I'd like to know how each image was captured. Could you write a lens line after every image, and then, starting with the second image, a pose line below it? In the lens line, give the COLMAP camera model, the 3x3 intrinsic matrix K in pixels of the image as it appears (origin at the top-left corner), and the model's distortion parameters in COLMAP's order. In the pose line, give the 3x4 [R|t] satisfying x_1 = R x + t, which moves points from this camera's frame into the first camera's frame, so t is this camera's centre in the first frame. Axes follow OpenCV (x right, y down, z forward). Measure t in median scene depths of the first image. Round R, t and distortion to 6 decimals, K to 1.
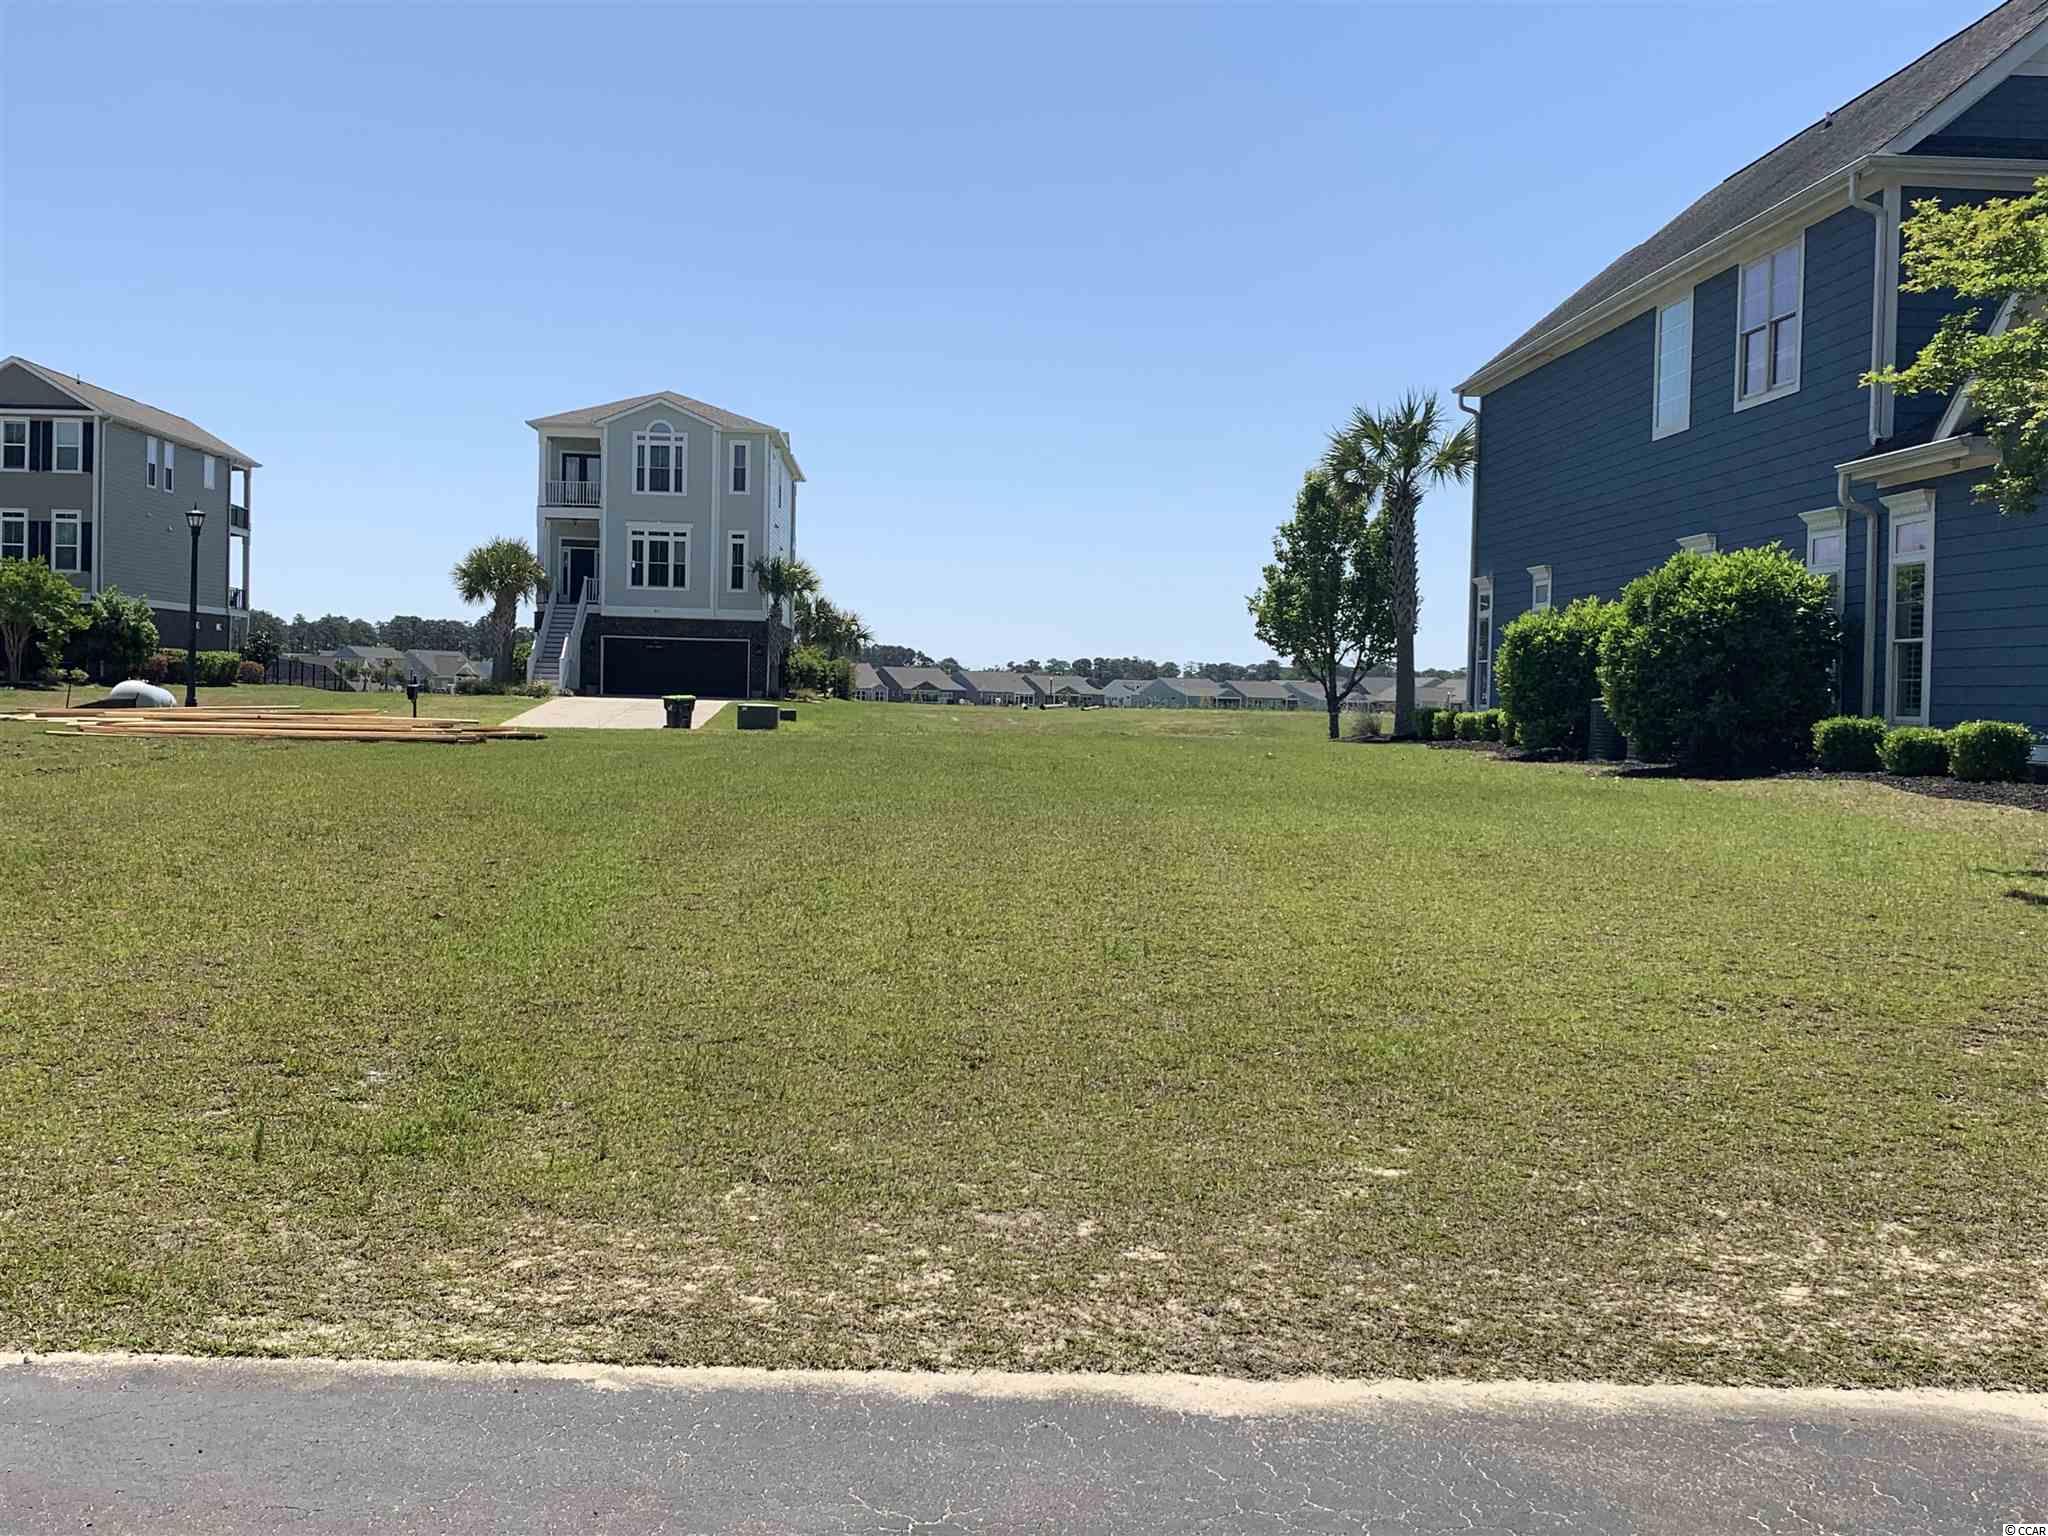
lens RADIAL K [[2190.3, 0, 1013.5], [0, 2190.3, 766.3], [0, 0, 1]] dist [0.011961, 0.000000]
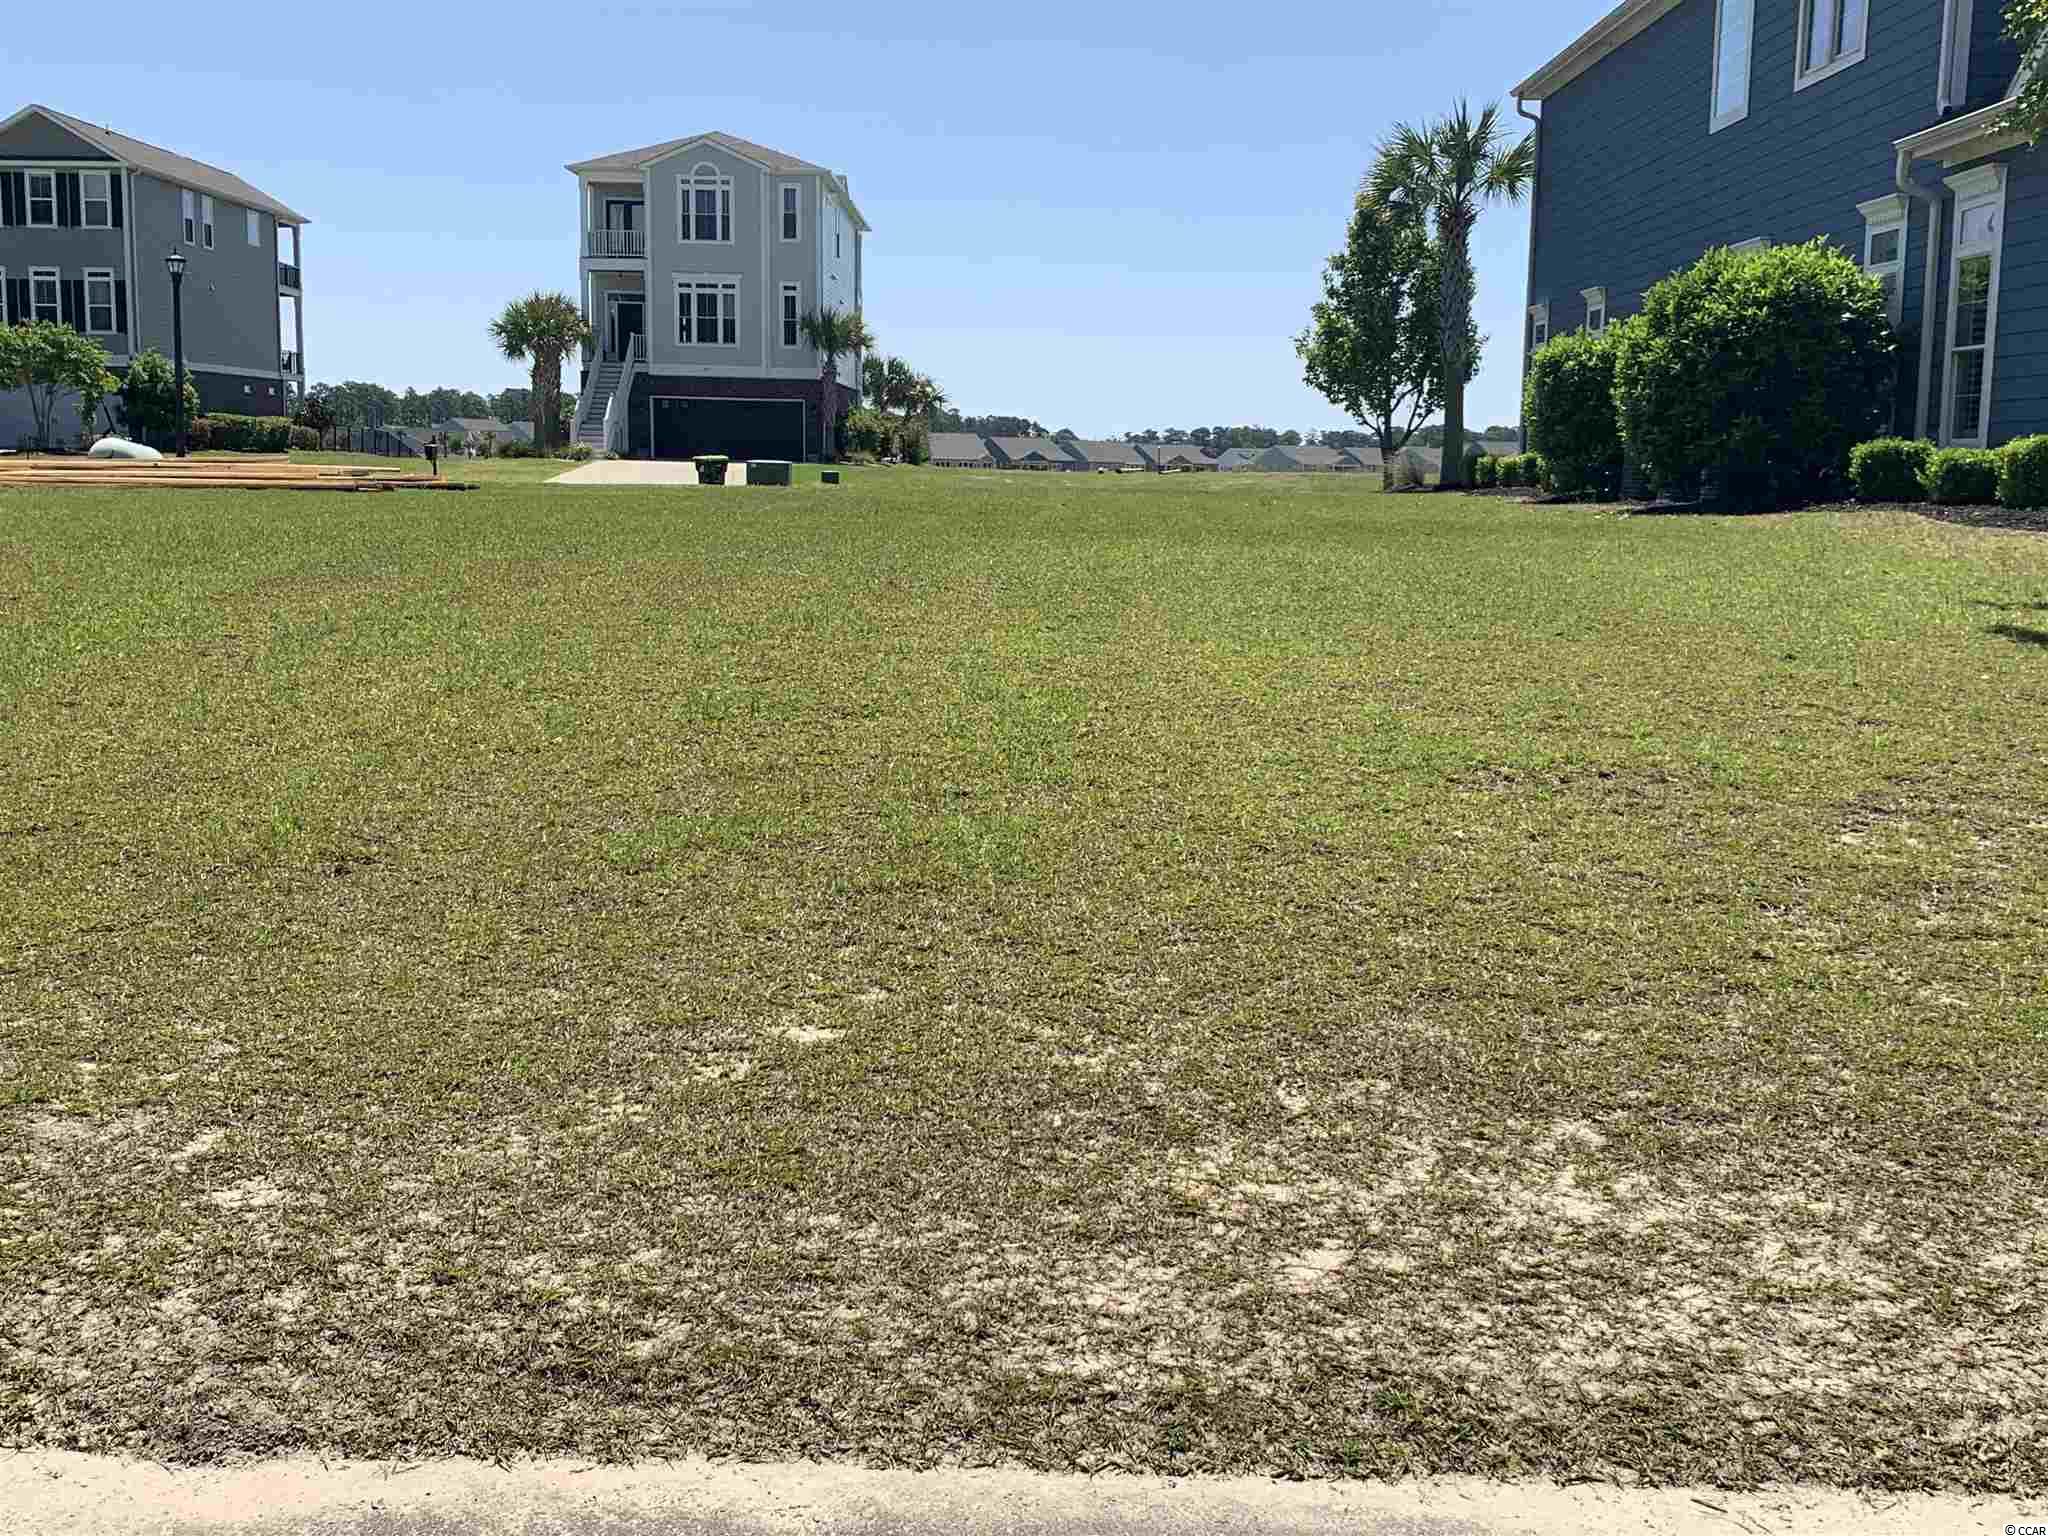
lens RADIAL K [[2190.3, 0, 1074.1], [0, 2190.3, 796.1], [0, 0, 1]] dist [0.011961, 0.000000]
pose [[0.999472, -0.002297, -0.032408, 0.091601], [0.006032, 0.993275, 0.115623, 0.014858], [0.031924, -0.115758, 0.992764, 0.129665]]
